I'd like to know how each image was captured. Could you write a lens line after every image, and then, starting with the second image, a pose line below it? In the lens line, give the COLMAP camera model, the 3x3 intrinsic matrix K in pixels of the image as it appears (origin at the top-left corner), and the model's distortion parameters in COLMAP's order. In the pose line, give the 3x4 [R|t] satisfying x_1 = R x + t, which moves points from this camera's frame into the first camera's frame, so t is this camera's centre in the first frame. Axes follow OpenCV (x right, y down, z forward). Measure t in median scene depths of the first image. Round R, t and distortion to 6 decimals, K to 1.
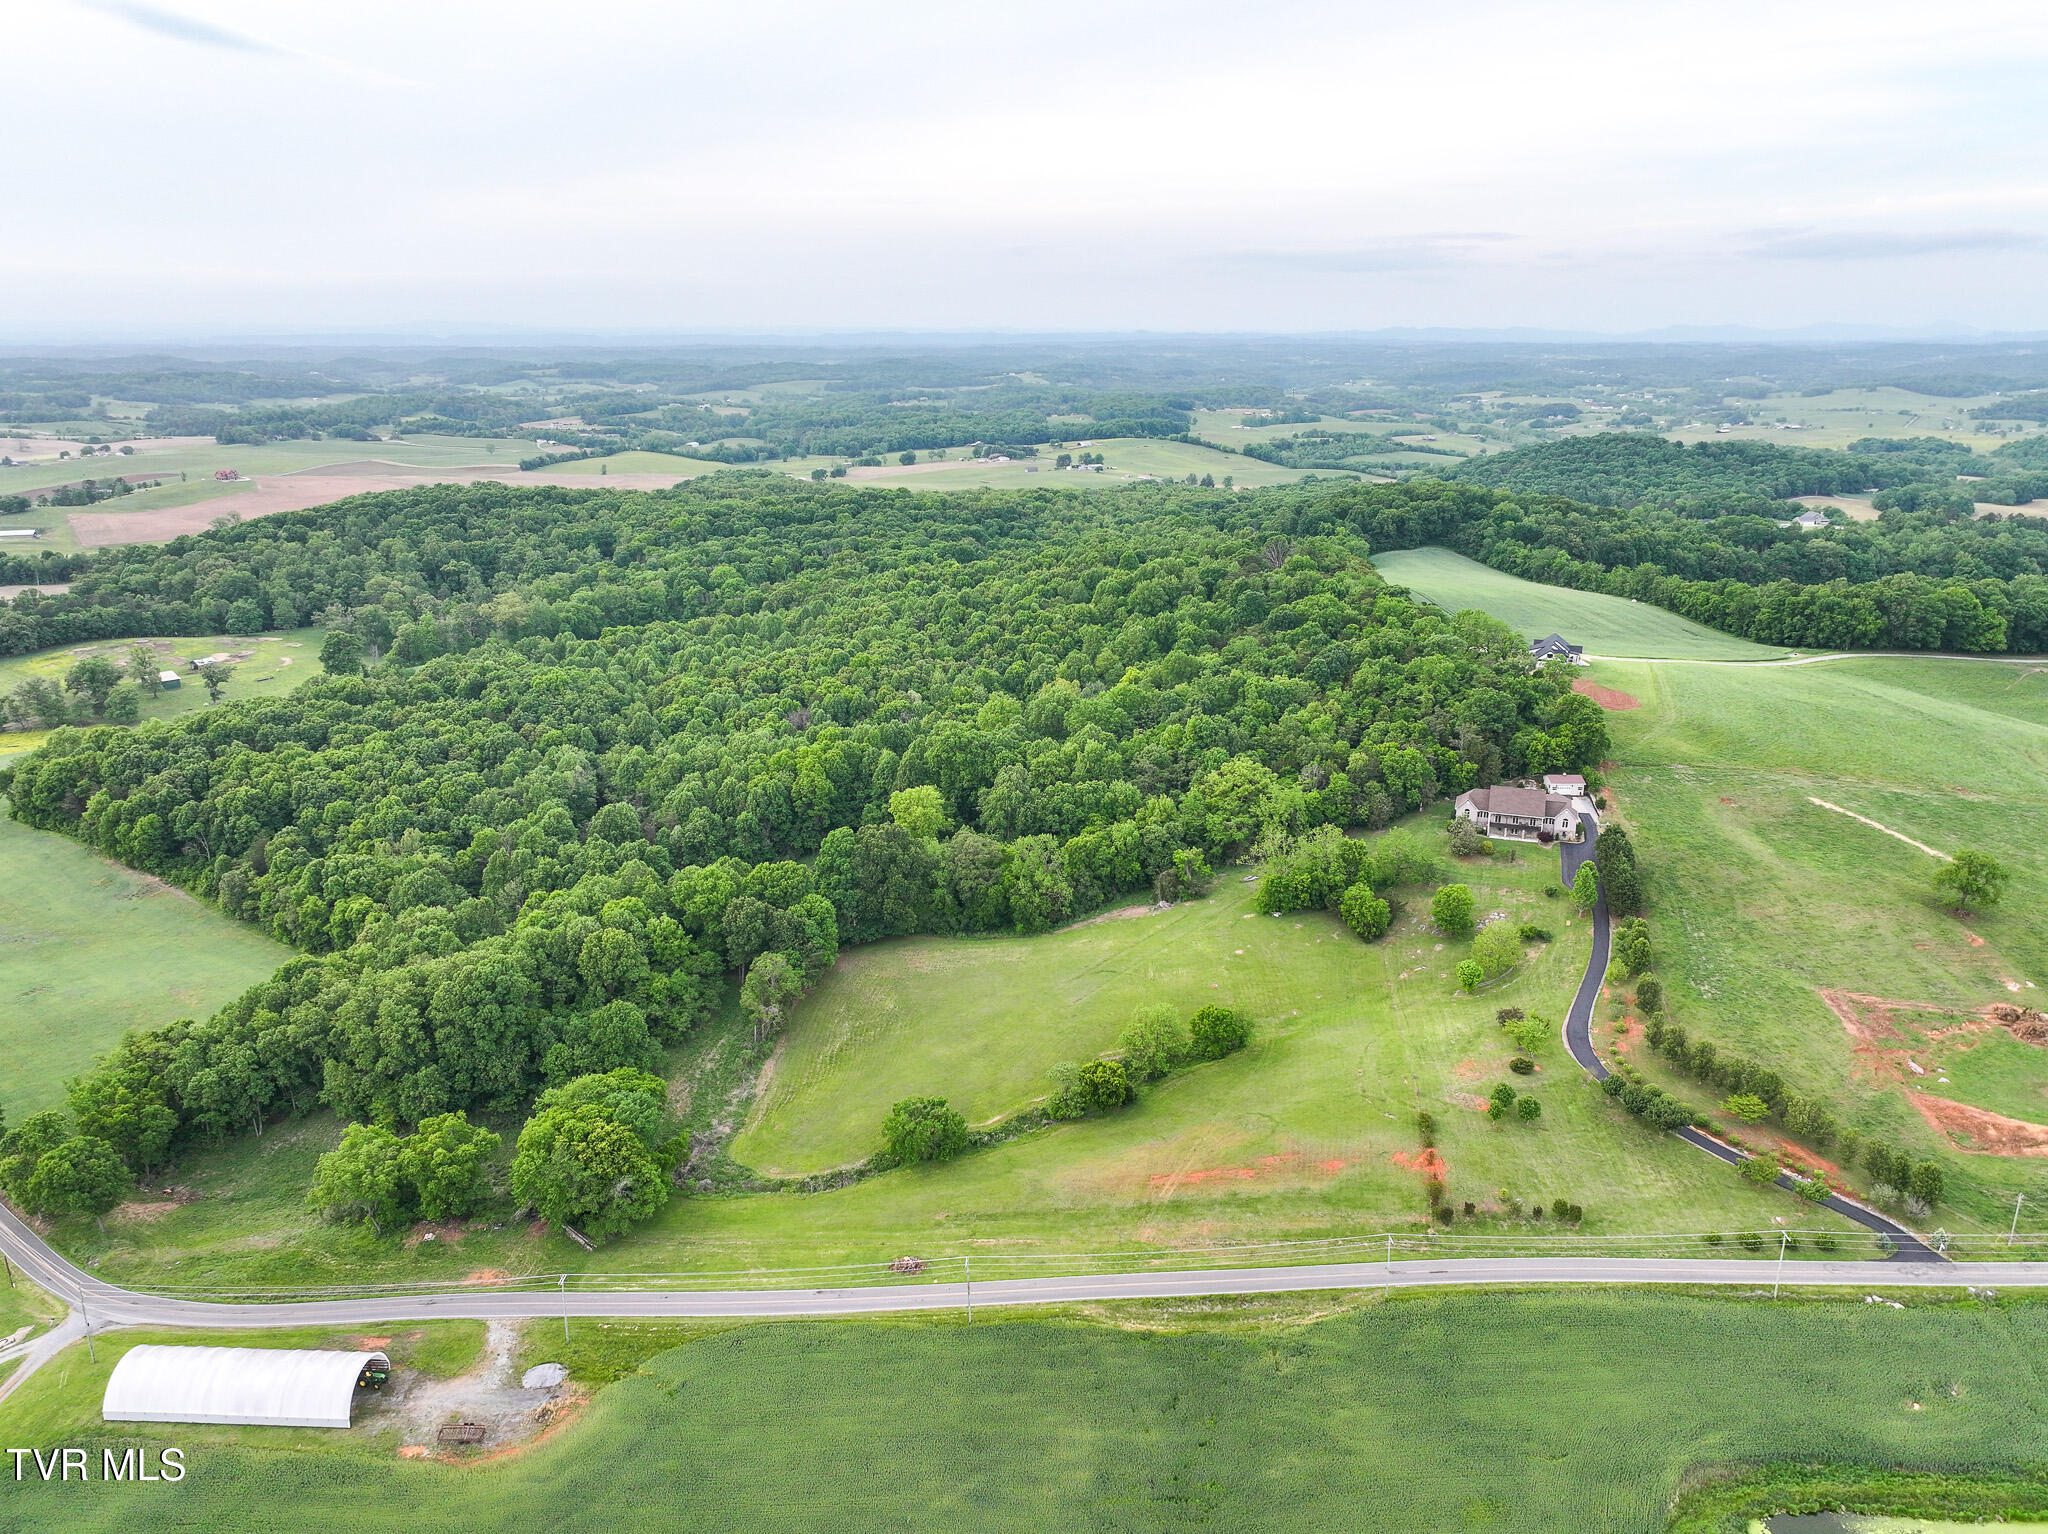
lens RADIAL K [[1443.4, 0, 1025.2], [0, 1443.4, 768.8], [0, 0, 1]] dist [0.005310, 0.008378]
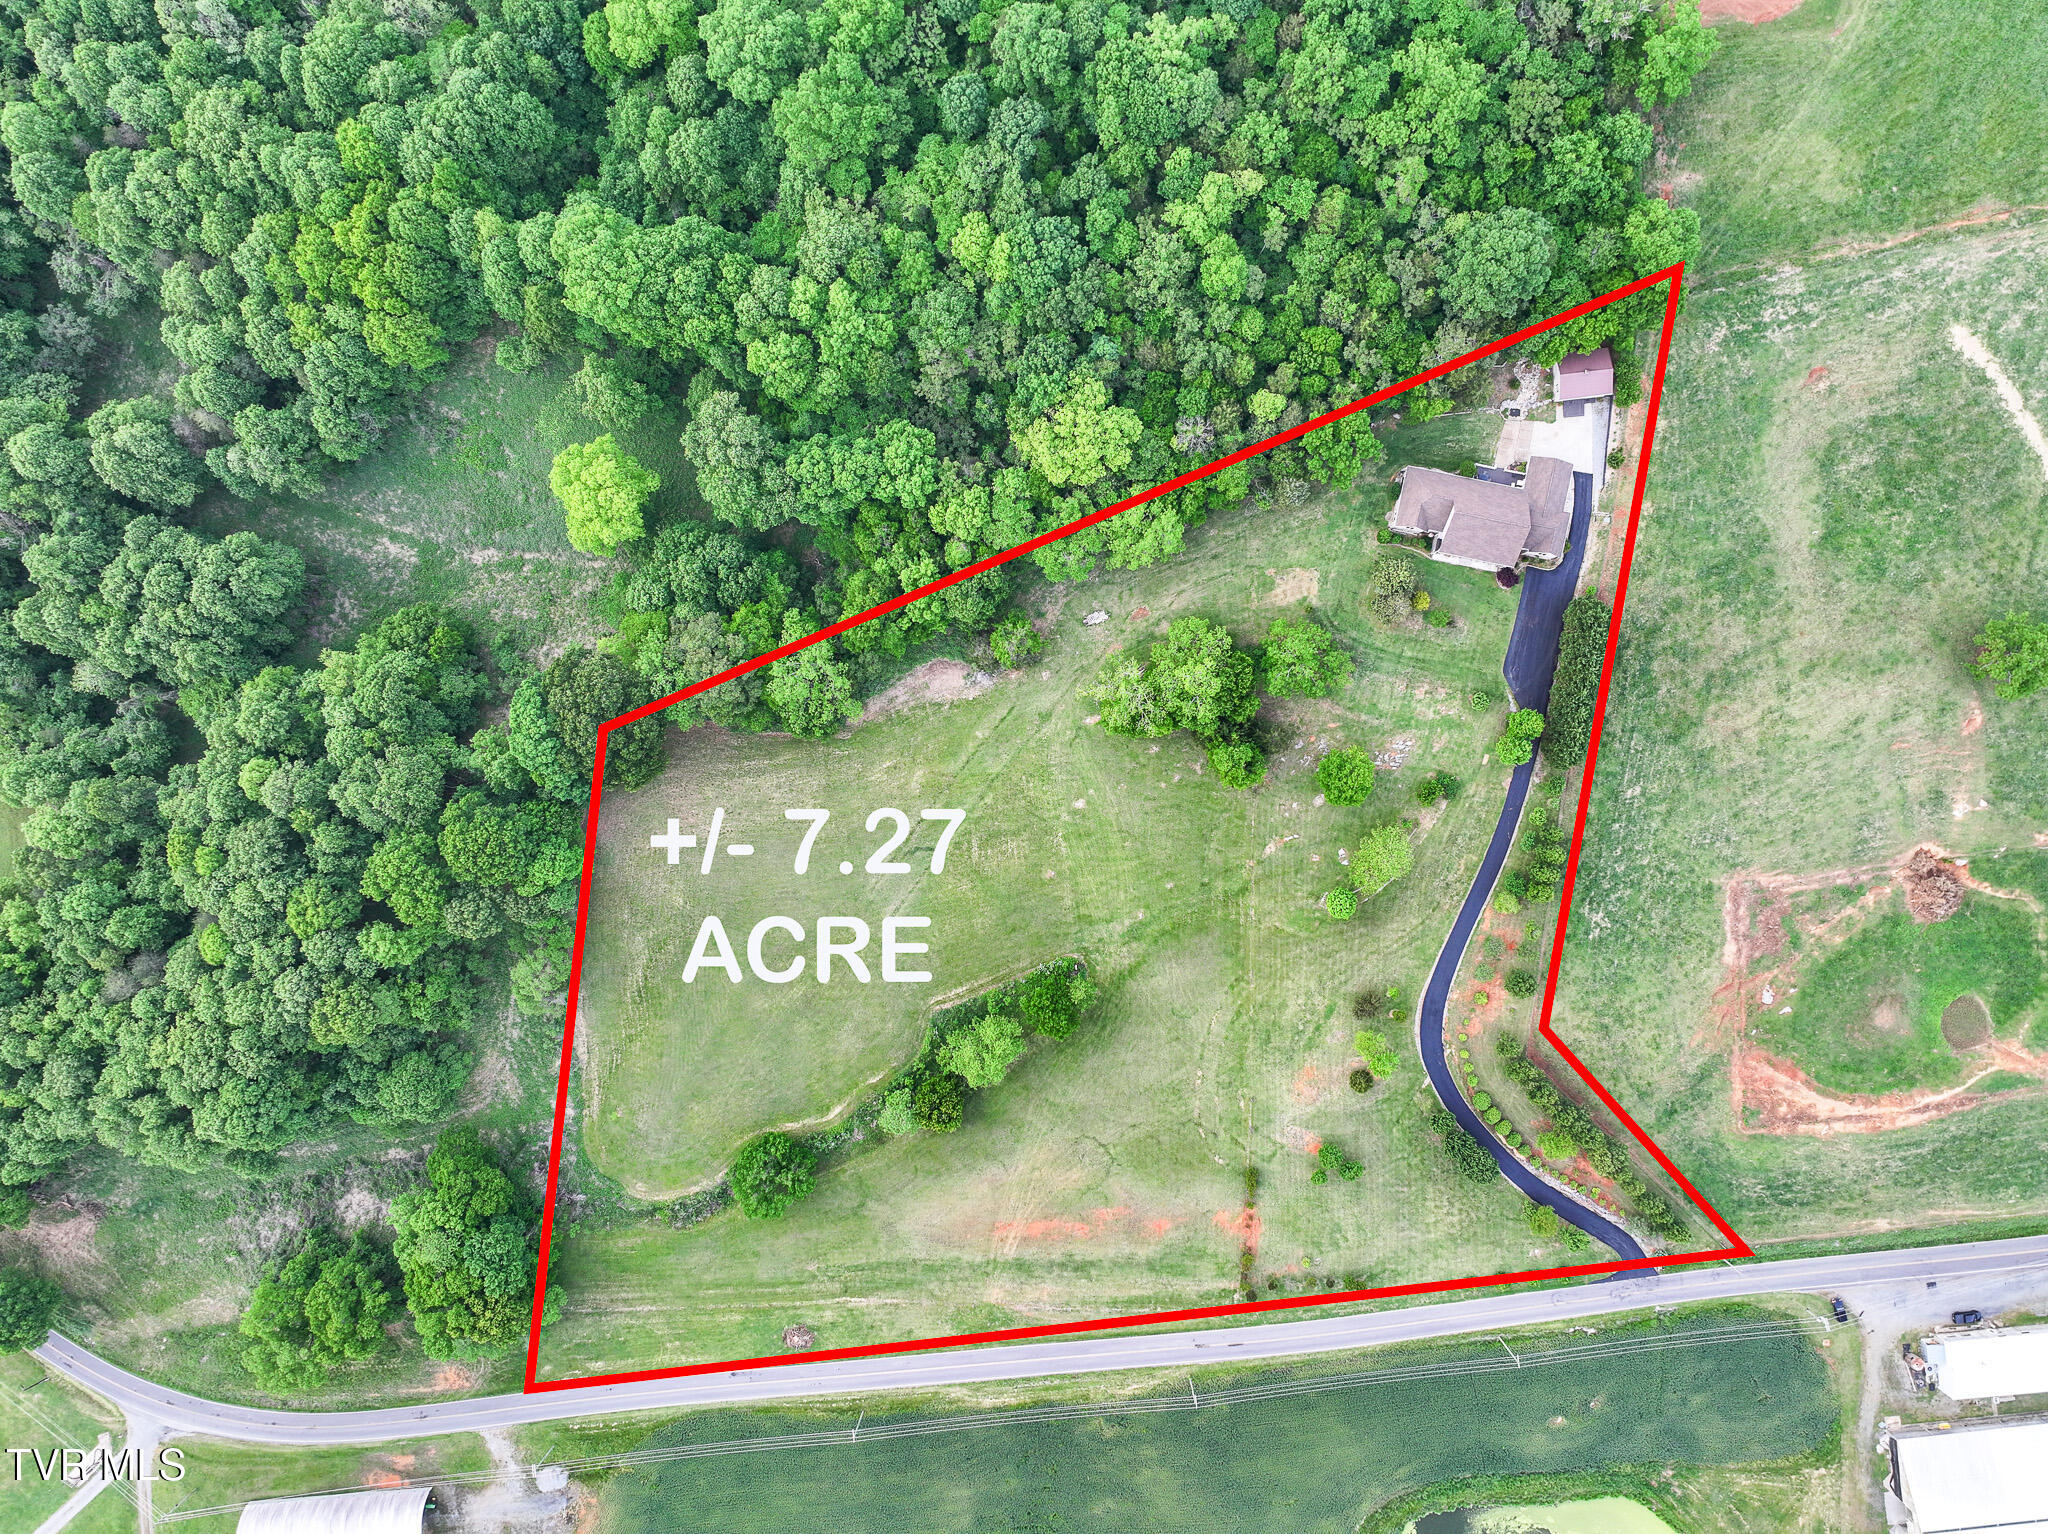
lens RADIAL K [[1443.4, 0, 1025.1], [0, 1443.4, 768.7], [0, 0, 1]] dist [0.005310, 0.008378]
pose [[0.991315, -0.131270, -0.007897, 0.170134], [0.043175, 0.268149, 0.962409, -0.894906], [-0.124218, -0.954392, 0.271488, 1.072370]]
